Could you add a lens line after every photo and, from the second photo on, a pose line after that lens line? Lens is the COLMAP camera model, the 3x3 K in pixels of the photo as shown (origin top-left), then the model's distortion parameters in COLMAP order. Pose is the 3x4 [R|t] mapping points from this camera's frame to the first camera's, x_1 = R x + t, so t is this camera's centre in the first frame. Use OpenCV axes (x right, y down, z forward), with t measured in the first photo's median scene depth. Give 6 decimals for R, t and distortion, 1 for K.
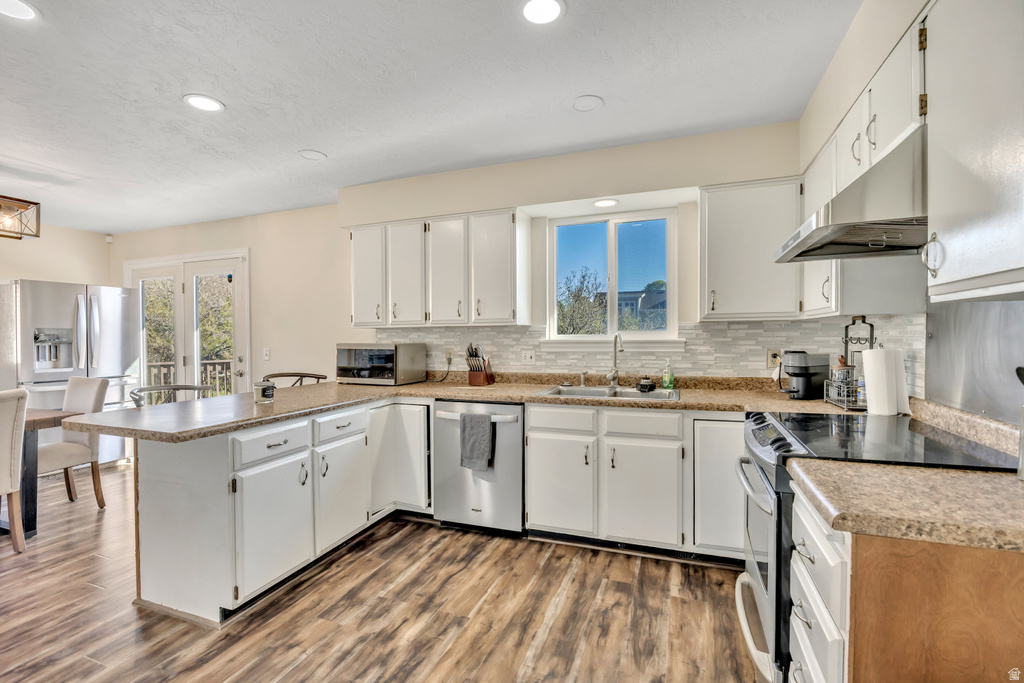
lens RADIAL K [[450.5, 0, 520.1], [0, 450.5, 336.7], [0, 0, 1]] dist [-0.012761, -0.001084]
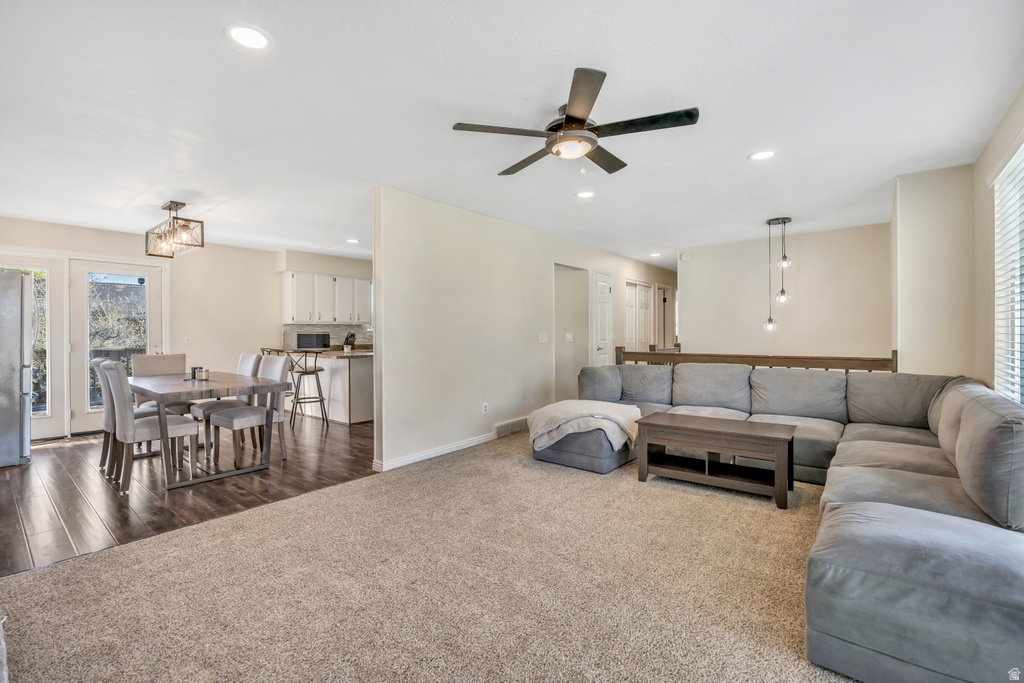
lens RADIAL K [[450.5, 0, 508.2], [0, 450.5, 338.7], [0, 0, 1]] dist [-0.012761, -0.001084]
pose [[0.327704, 0.001269, 0.944779, -2.021874], [0.013902, 0.999884, -0.006165, 0.075635], [-0.944678, 0.015155, 0.327649, -0.527879]]
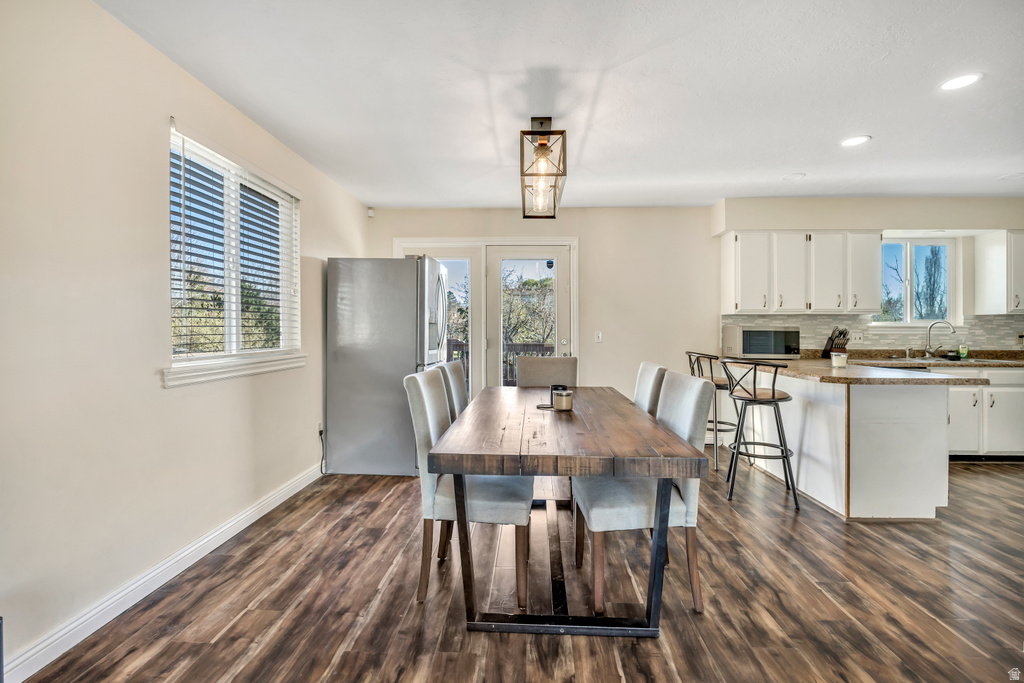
lens RADIAL K [[450.5, 0, 520.0], [0, 450.5, 325.5], [0, 0, 1]] dist [-0.012761, -0.001084]
pose [[0.949866, 0.019643, 0.312041, -1.403518], [-0.010911, 0.999499, -0.029706, 0.059453], [-0.312468, 0.024812, 0.949604, 0.037084]]
